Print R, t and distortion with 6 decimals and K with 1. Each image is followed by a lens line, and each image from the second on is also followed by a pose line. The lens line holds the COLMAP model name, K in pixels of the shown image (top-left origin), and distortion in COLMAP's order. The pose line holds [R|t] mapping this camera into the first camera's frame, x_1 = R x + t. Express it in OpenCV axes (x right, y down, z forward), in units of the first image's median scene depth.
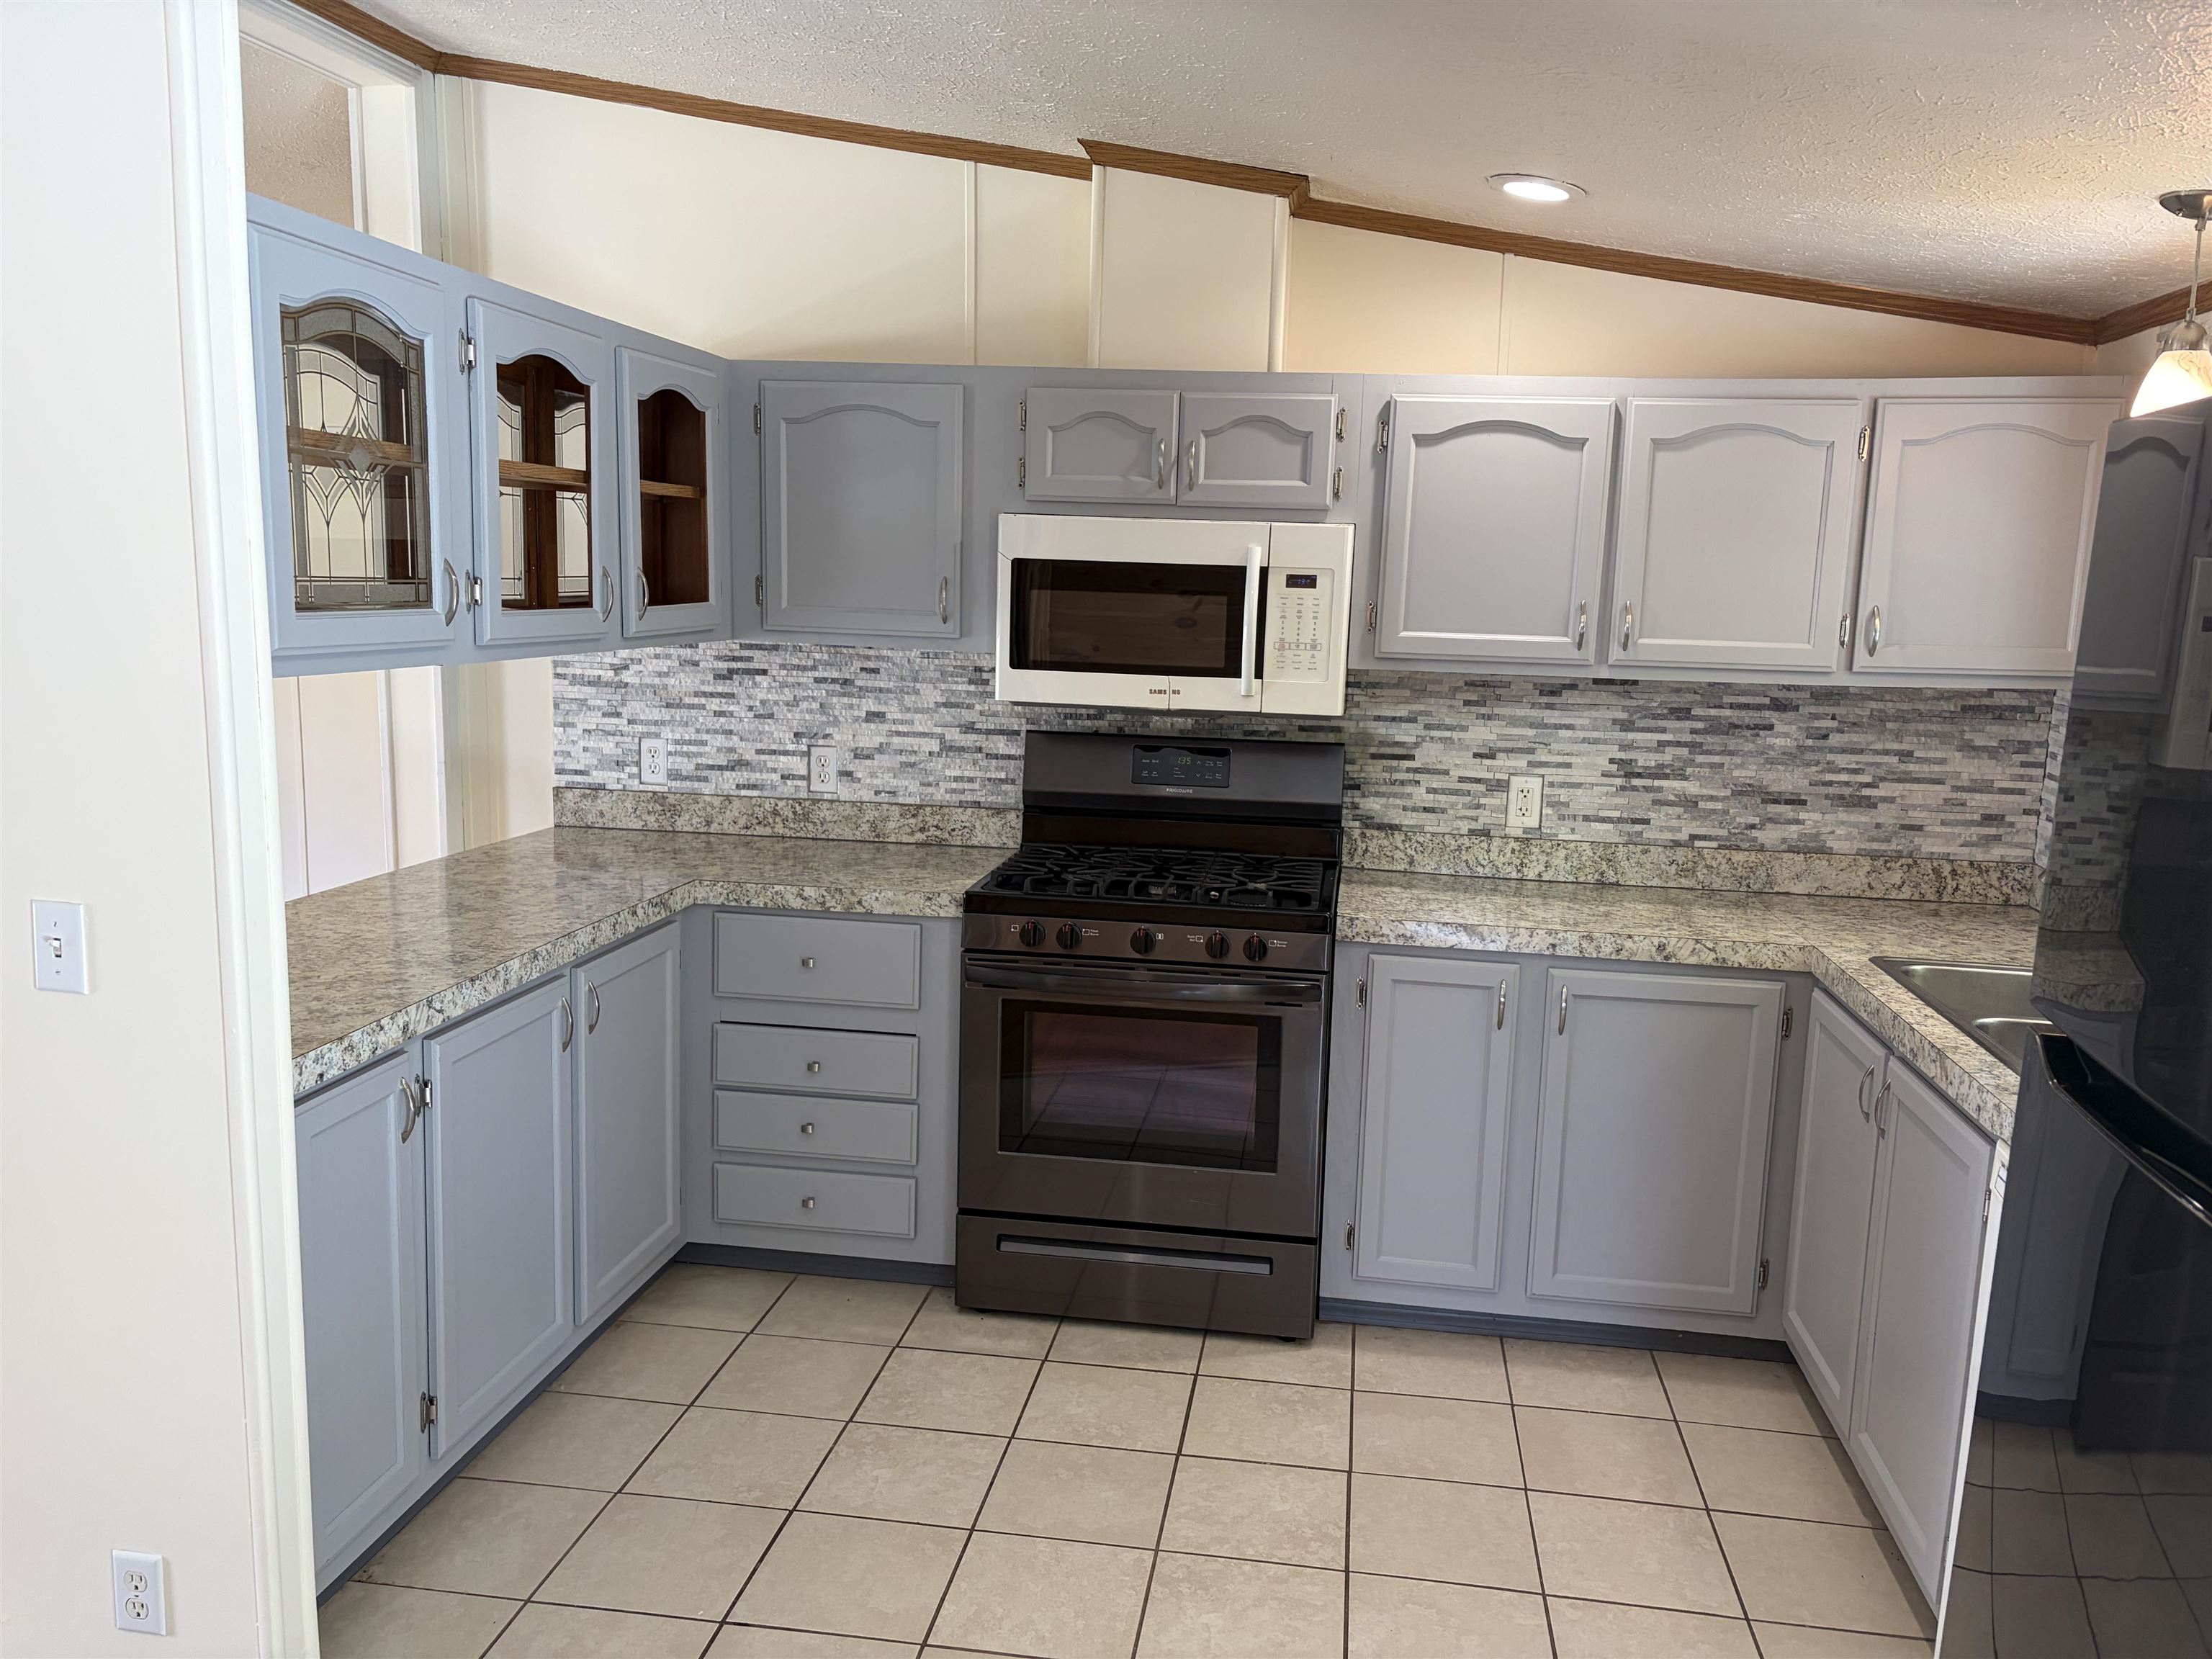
lens RADIAL K [[1685.7, 0, 1110.6], [0, 1685.7, 829.5], [0, 0, 1]] dist [0.048608, -0.042993]
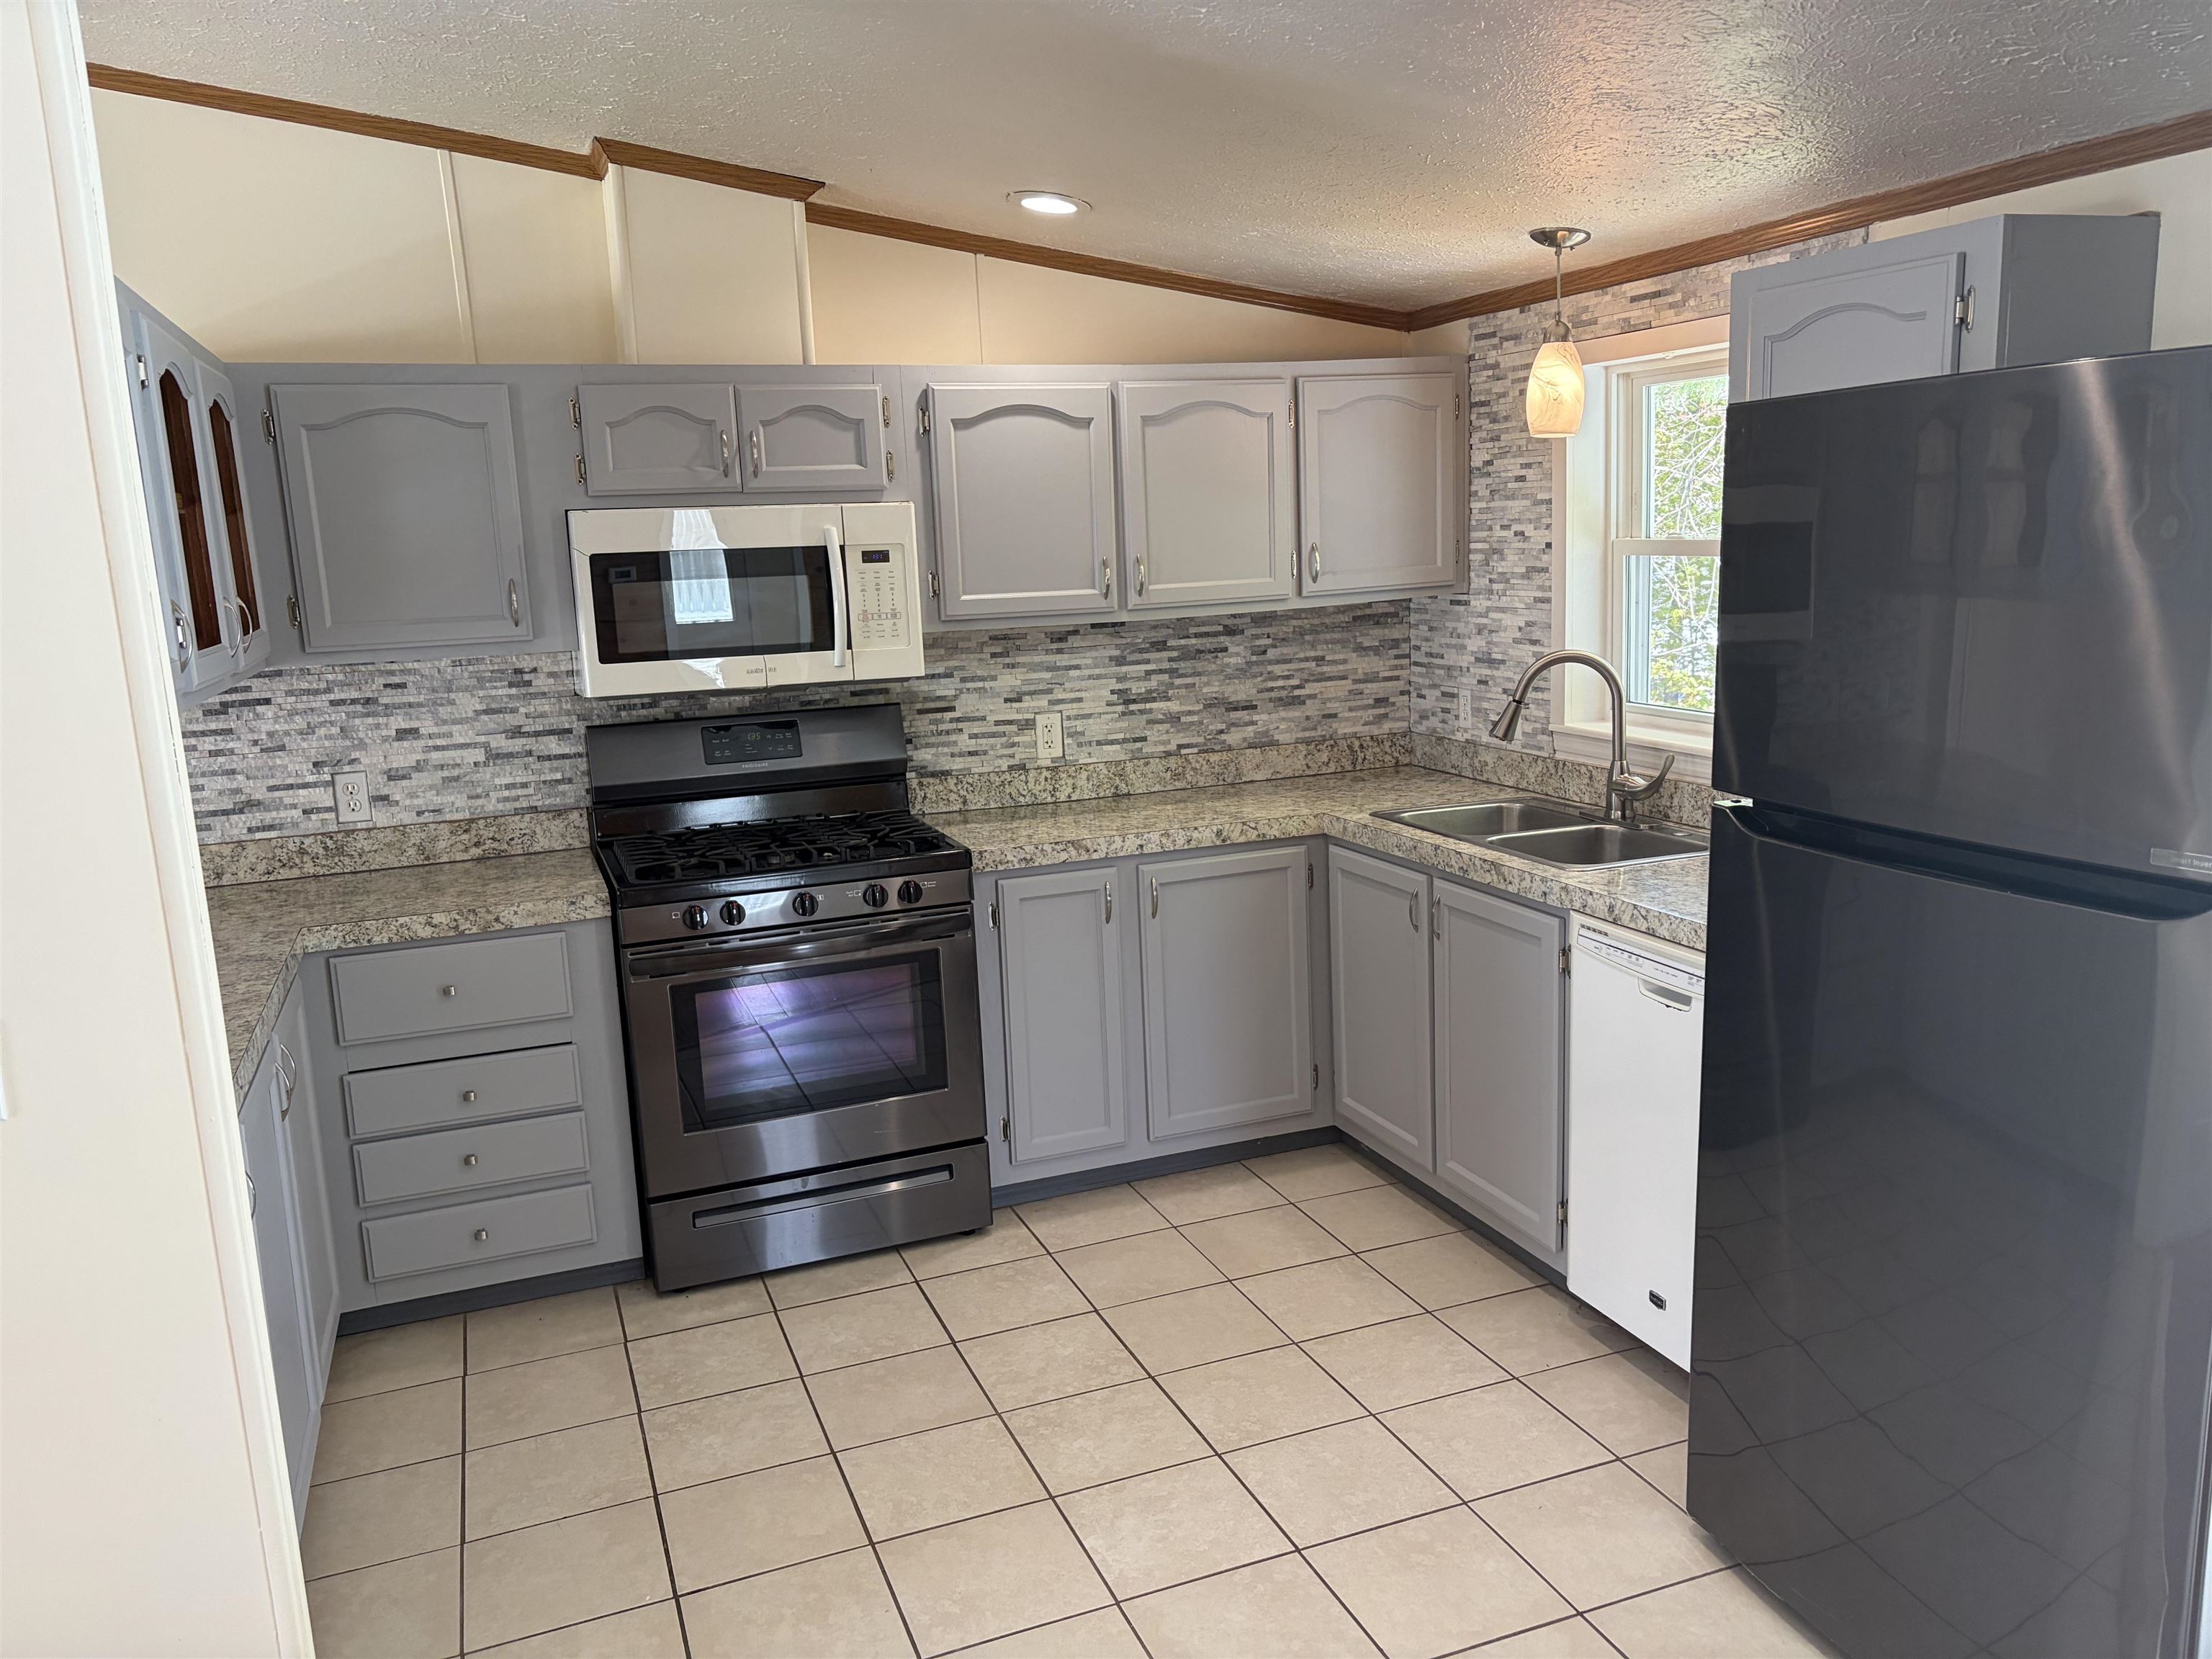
lens RADIAL K [[1685.7, 0, 1115.1], [0, 1685.7, 843.6], [0, 0, 1]] dist [0.048608, -0.042993]
pose [[0.866889, -0.157033, 0.473122, -0.291812], [0.144357, 0.987502, 0.063259, -0.010315], [-0.477142, 0.013459, 0.878723, -0.032223]]
